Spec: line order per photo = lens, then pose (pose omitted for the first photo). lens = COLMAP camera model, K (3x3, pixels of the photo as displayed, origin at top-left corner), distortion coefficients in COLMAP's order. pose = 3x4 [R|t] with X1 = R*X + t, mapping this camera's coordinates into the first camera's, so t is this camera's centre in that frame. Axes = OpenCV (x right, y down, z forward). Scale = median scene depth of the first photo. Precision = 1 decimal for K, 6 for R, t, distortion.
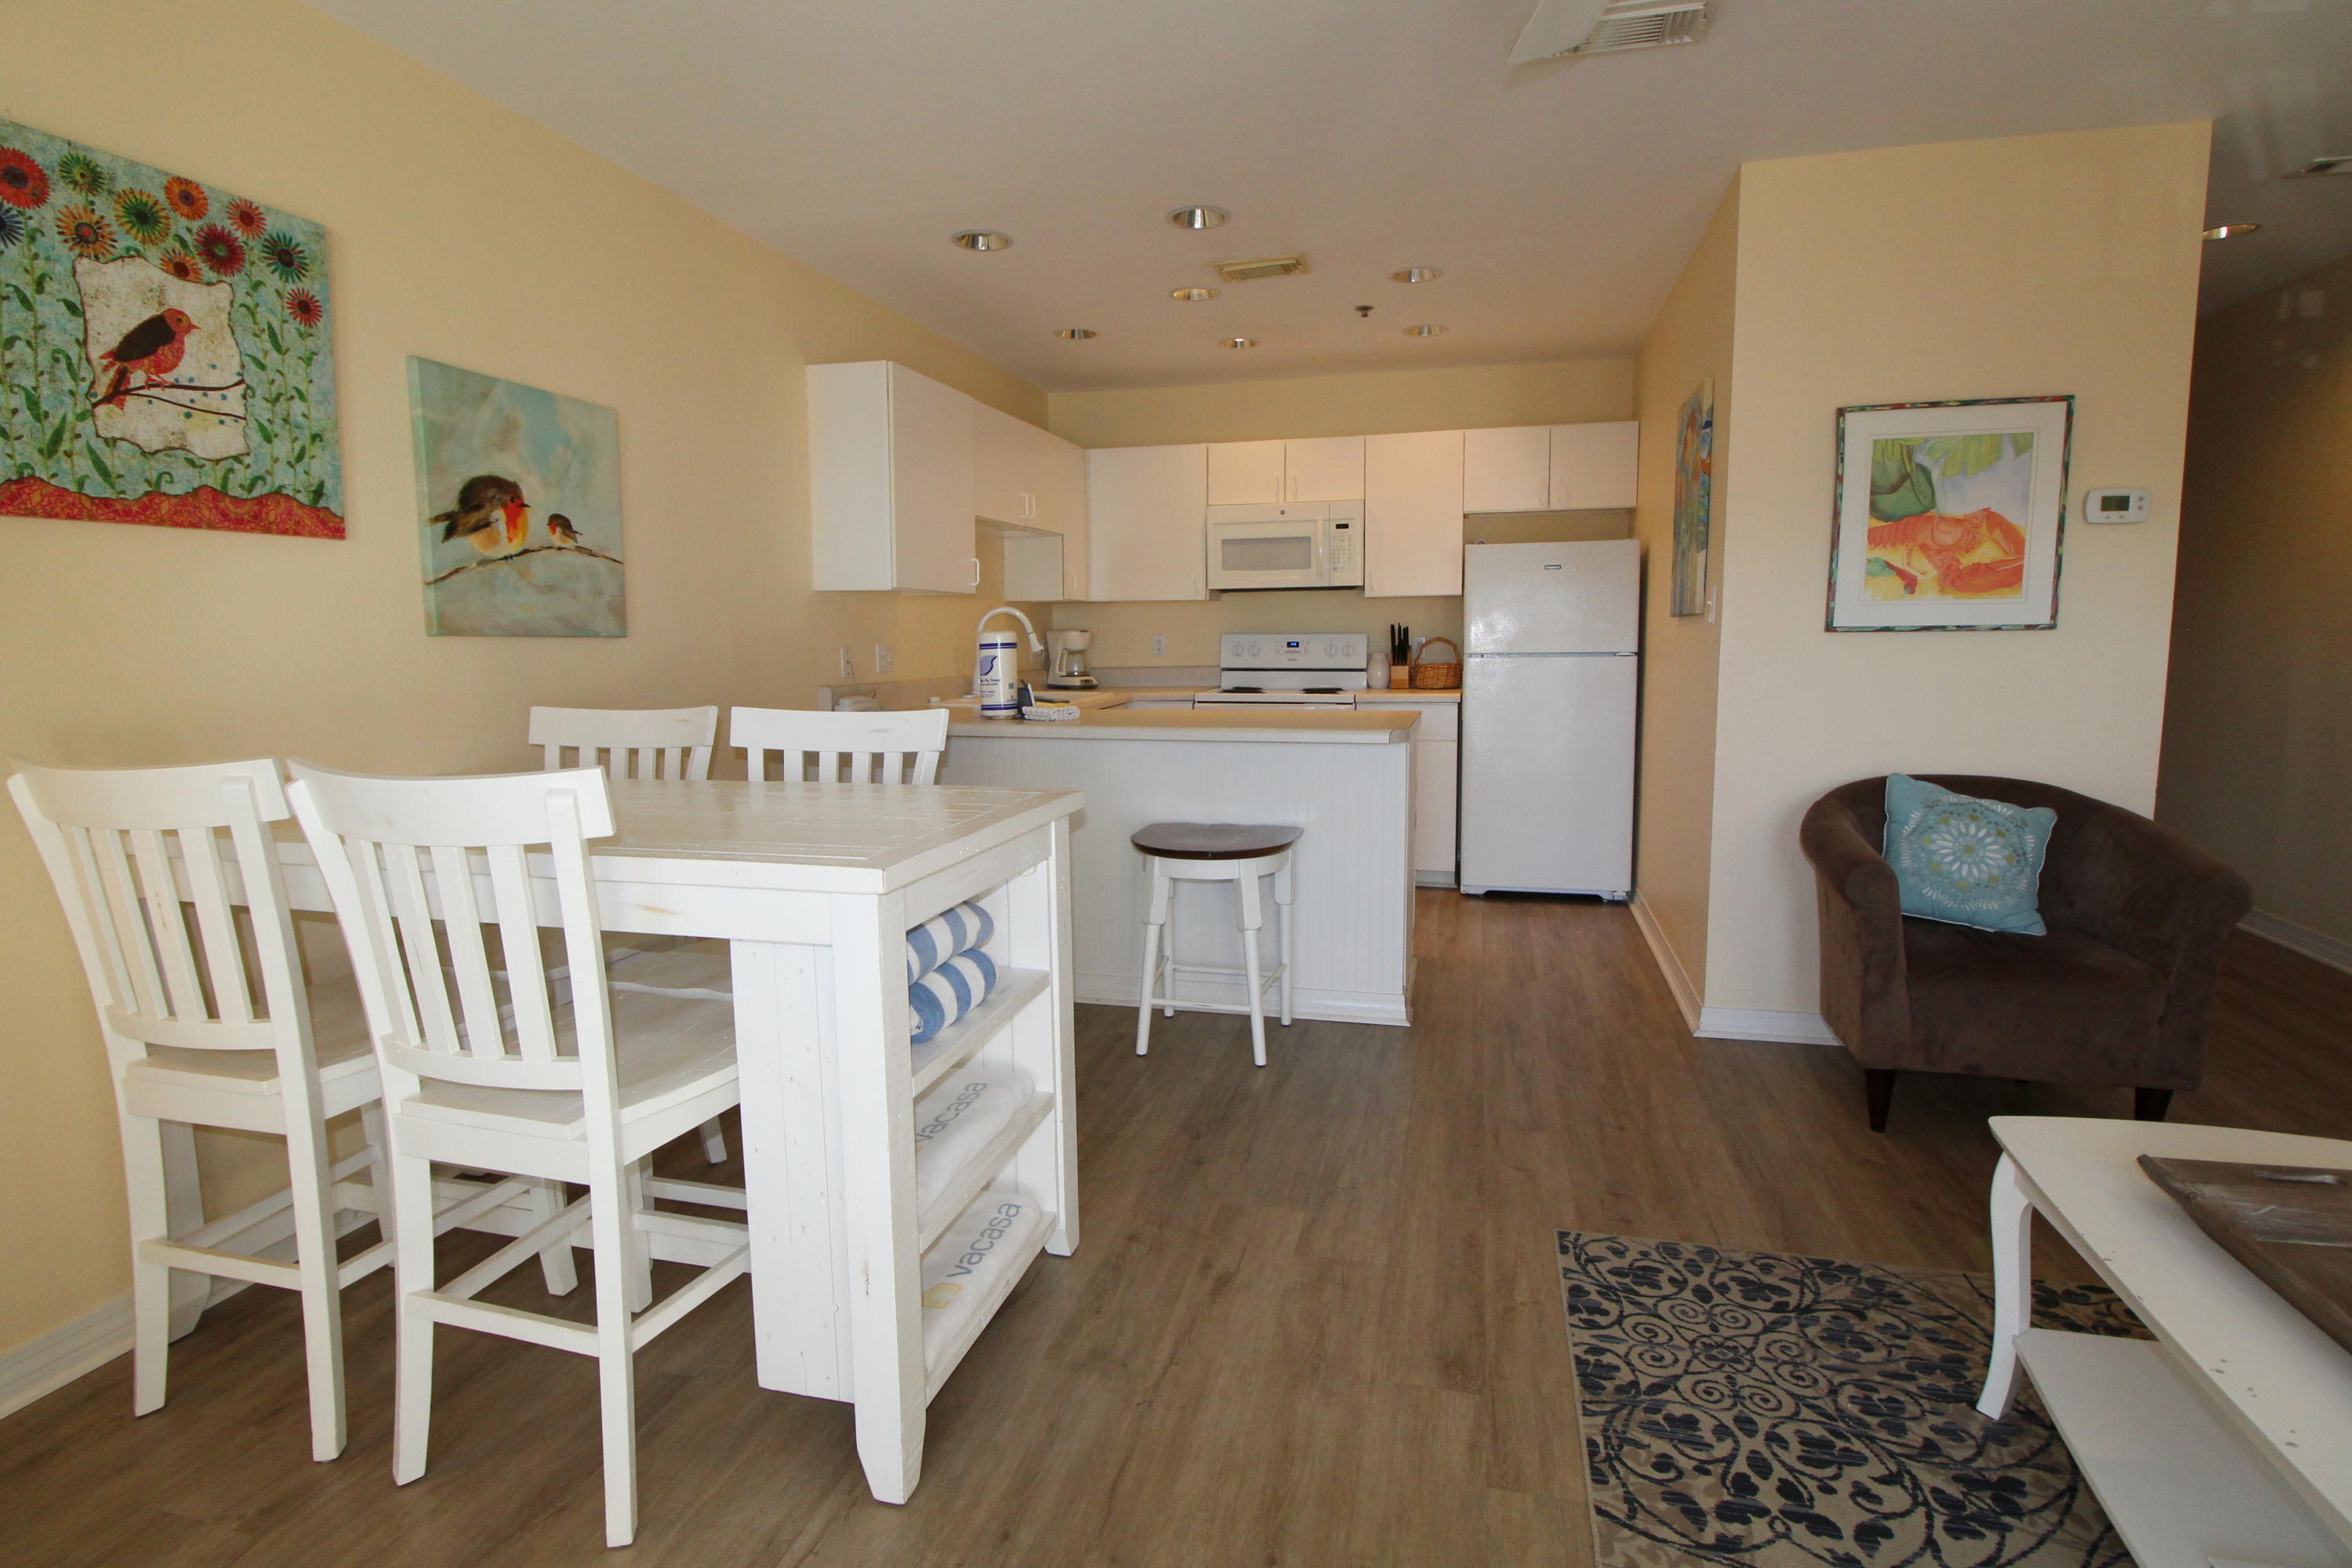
lens RADIAL K [[1129.2, 0, 1191.2], [0, 1129.2, 774.8], [0, 0, 1]] dist [-0.010232, -0.009277]
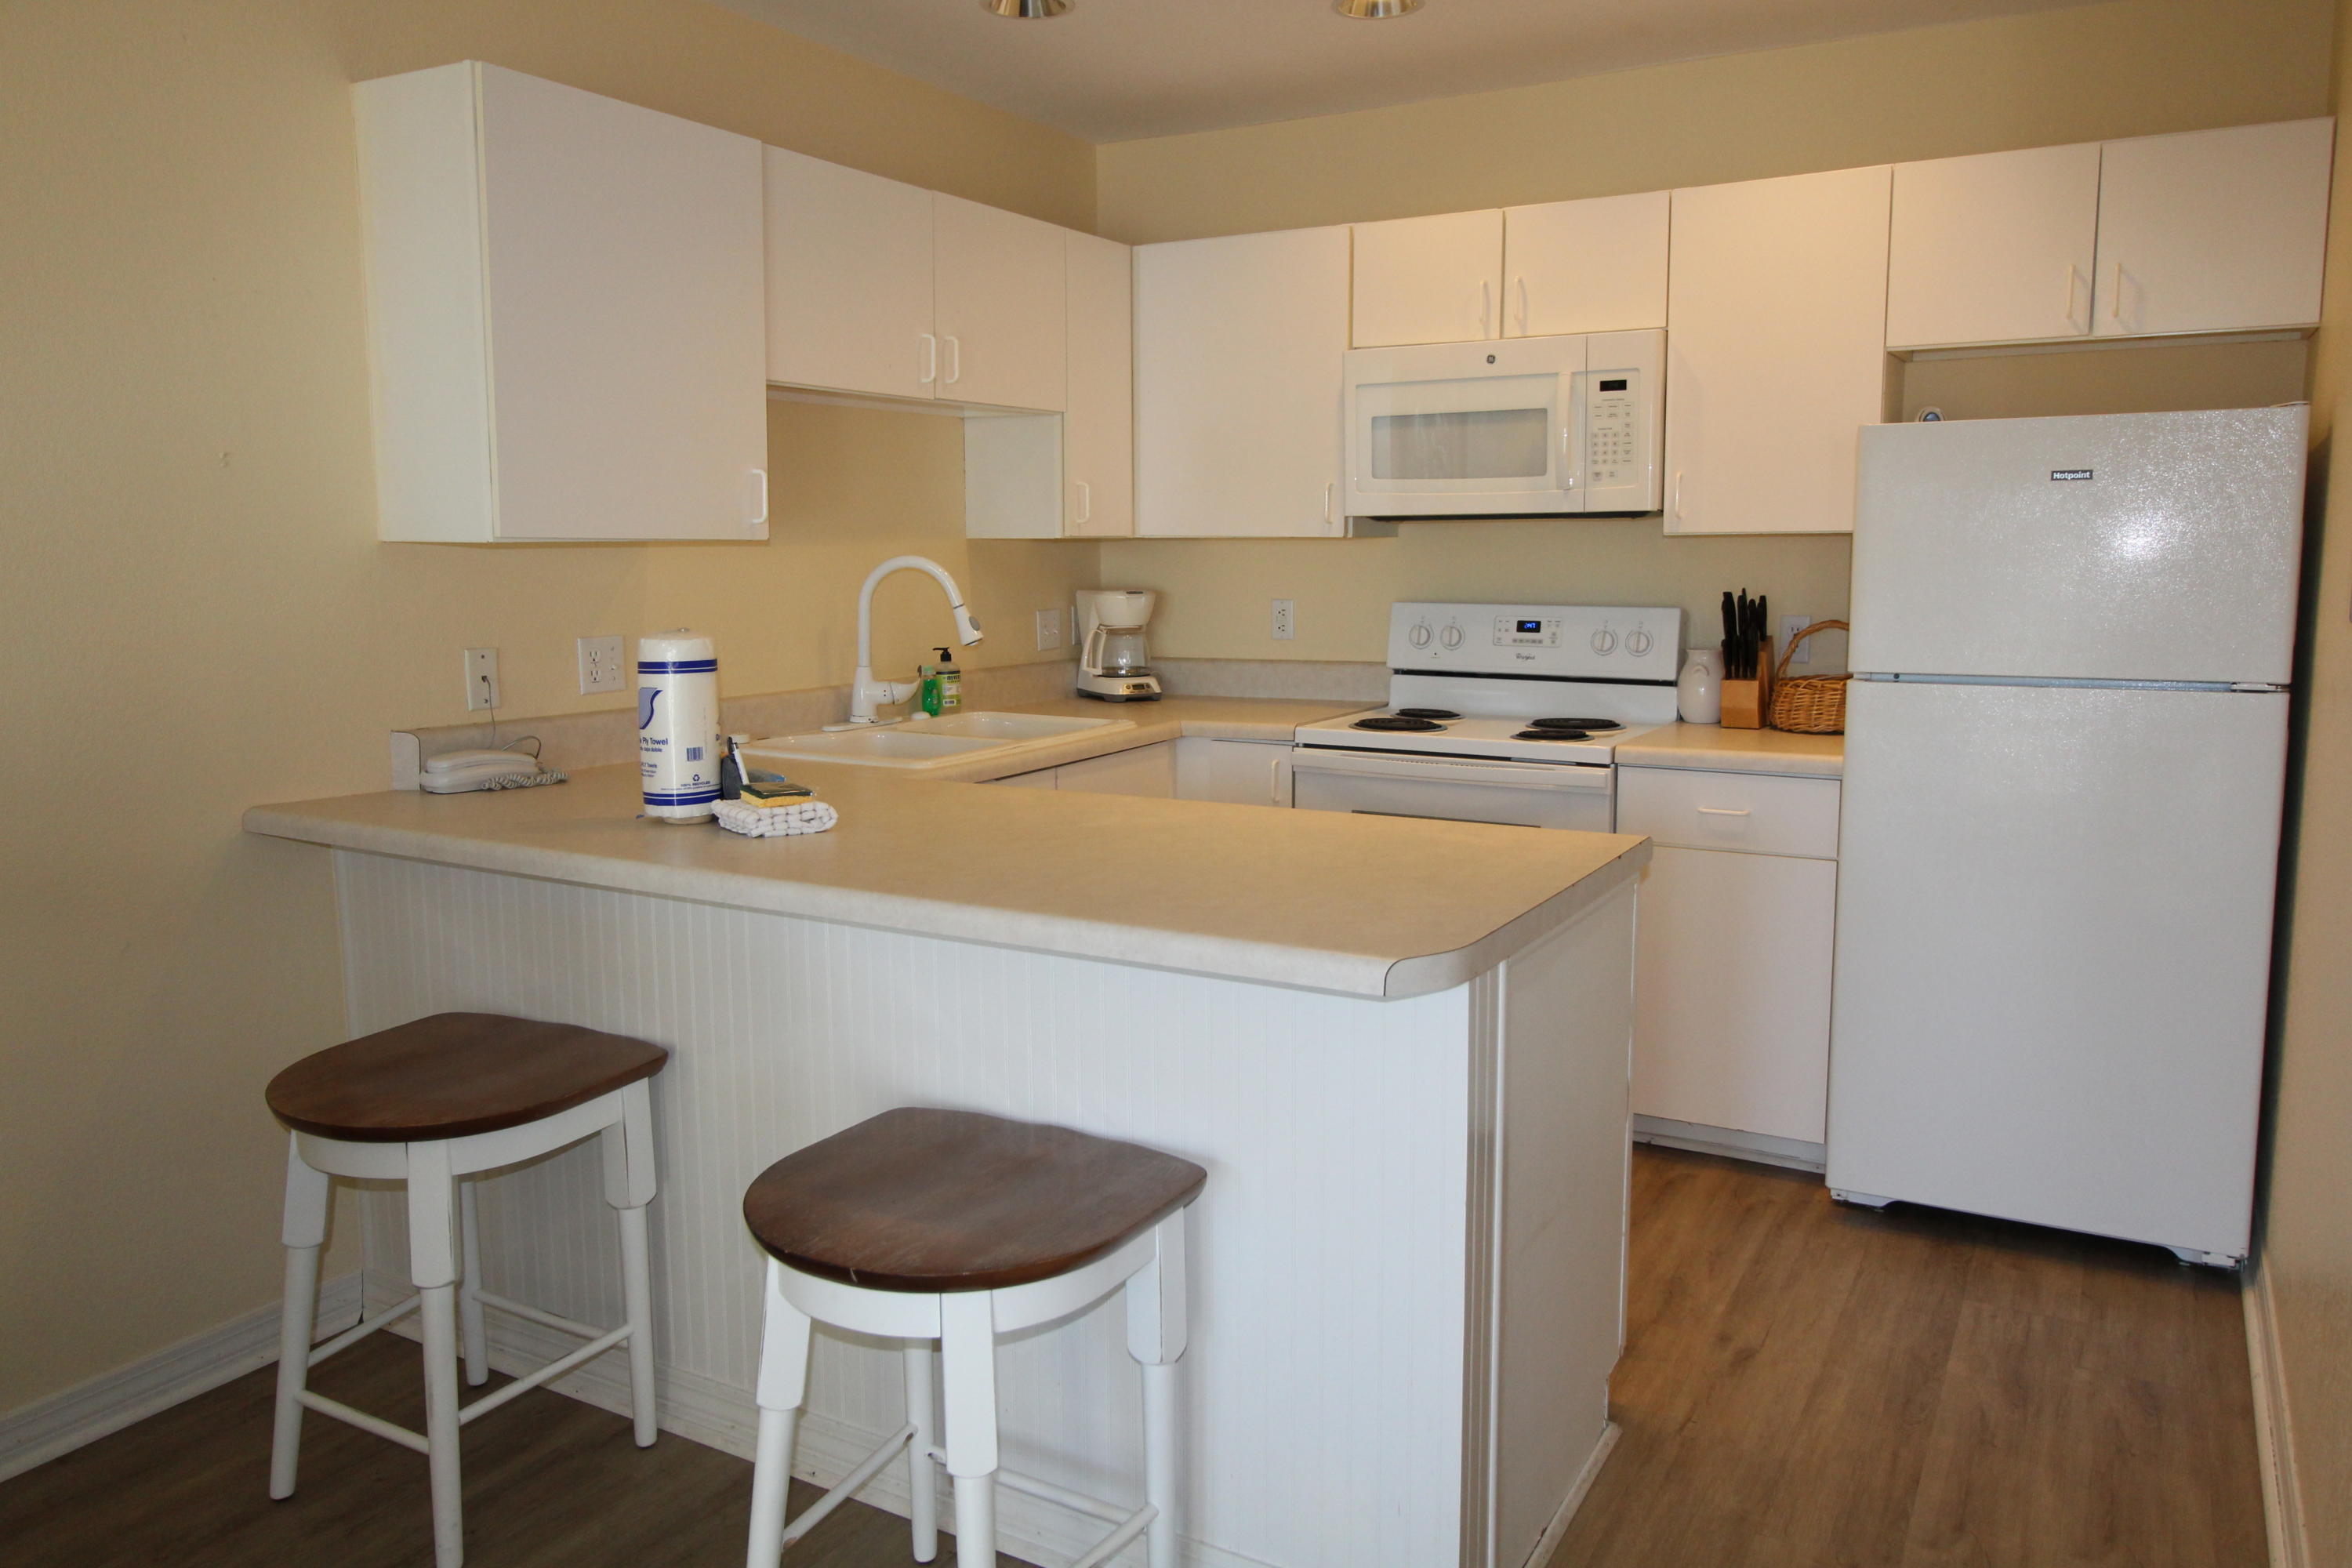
lens RADIAL K [[1679.8, 0, 1174.7], [0, 1679.8, 775.7], [0, 0, 1]] dist [0.003031, -0.002460]
pose [[0.964799, 0.040693, -0.259822, 0.144708], [-0.037235, 0.999140, 0.018218, -0.062262], [0.260340, -0.007902, 0.965485, 0.268236]]
